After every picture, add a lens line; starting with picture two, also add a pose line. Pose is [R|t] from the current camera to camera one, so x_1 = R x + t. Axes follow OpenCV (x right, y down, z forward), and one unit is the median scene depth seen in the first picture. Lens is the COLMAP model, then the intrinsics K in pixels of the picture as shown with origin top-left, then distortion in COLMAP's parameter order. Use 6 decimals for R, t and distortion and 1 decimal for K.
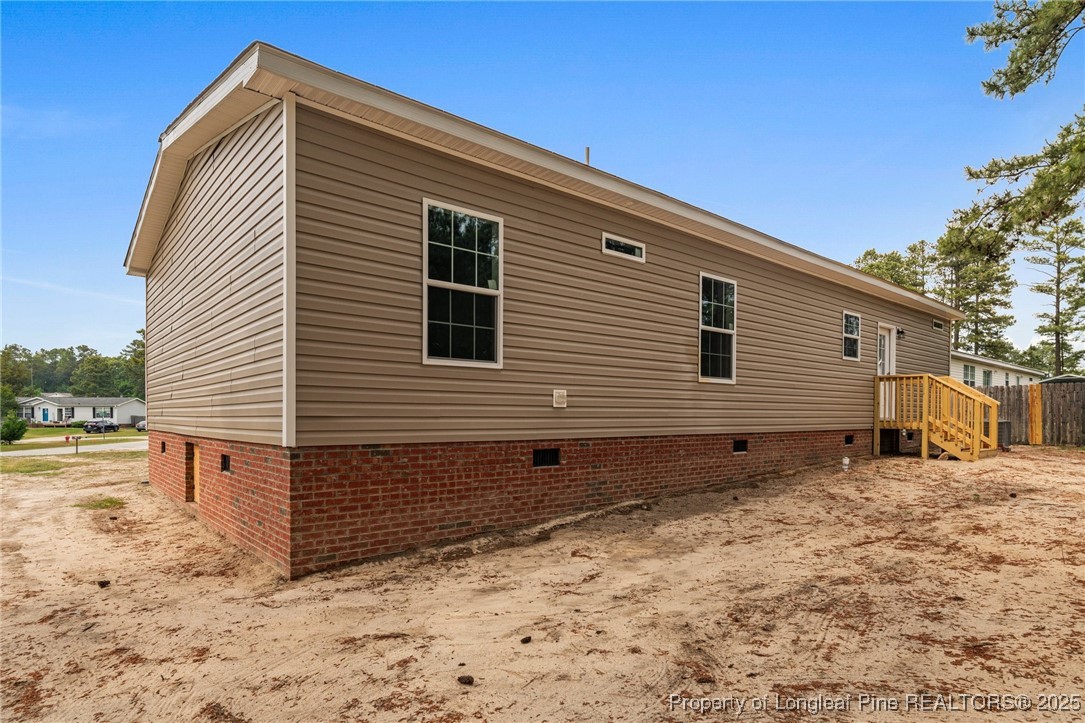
lens RADIAL K [[592.9, 0, 551.7], [0, 592.9, 422.7], [0, 0, 1]] dist [-0.003470, 0.000328]
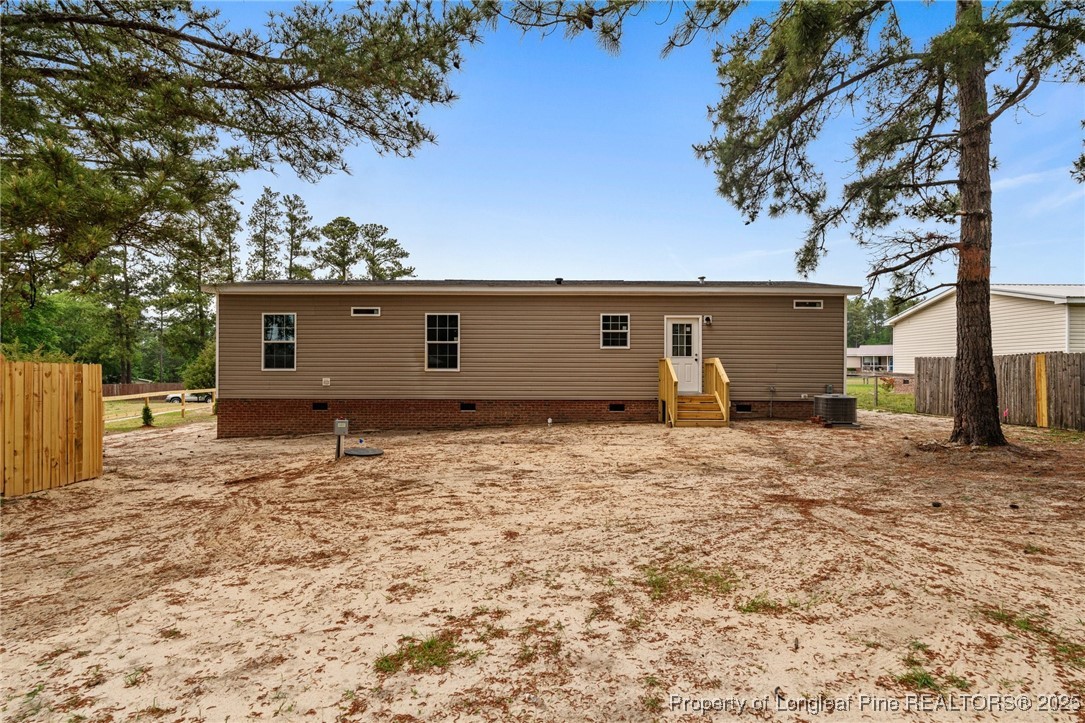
lens RADIAL K [[592.9, 0, 543.4], [0, 592.9, 365.9], [0, 0, 1]] dist [-0.003470, 0.000328]
pose [[0.760804, -0.002052, -0.648978, 0.218013], [-0.010299, 0.999831, -0.015235, -0.007641], [0.648900, 0.018275, 0.760654, -0.023462]]
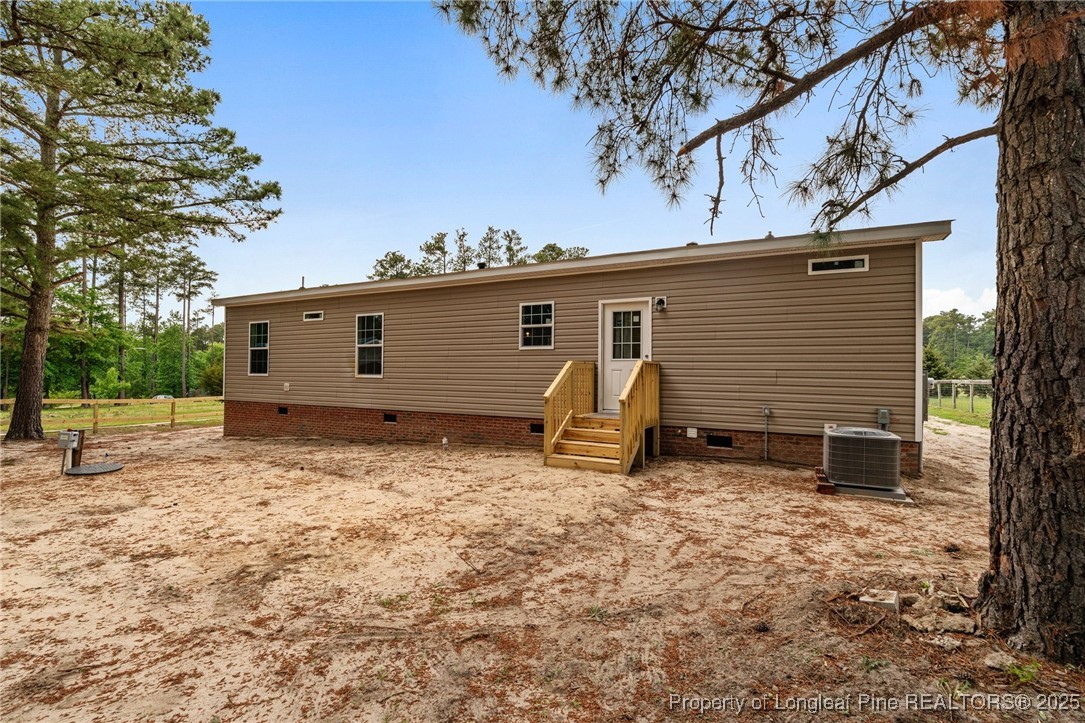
lens RADIAL K [[505.4, 0, 538.8], [0, 505.4, 364.1], [0, 0, 1]] dist [-0.006577, 0.000352]
pose [[0.356656, -0.014348, -0.934125, 0.226678], [-0.019971, 0.999536, -0.022978, -0.010554], [0.934022, 0.026851, 0.356205, 0.120911]]
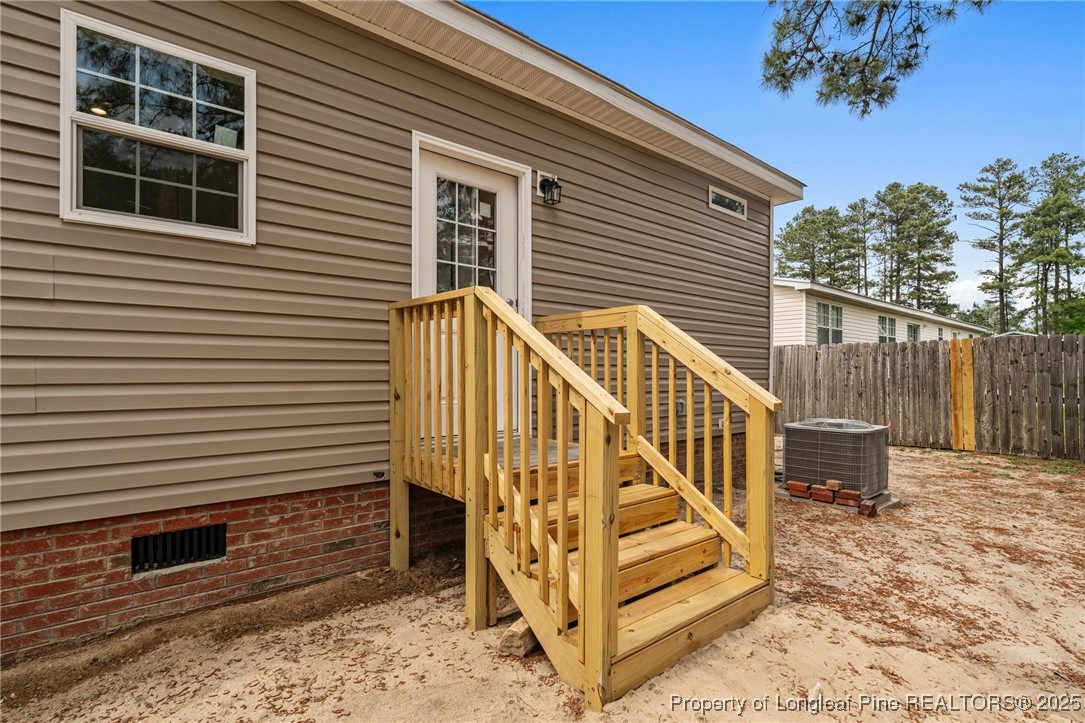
lens RADIAL K [[530.0, 0, 542.0], [0, 530.0, 365.0], [0, 0, 1]] dist [-0.006048, 0.000513]
pose [[0.999944, 0.002080, -0.010334, 0.115345], [-0.002311, 0.999747, -0.022370, -0.007783], [0.010285, 0.022393, 0.999696, 0.134983]]
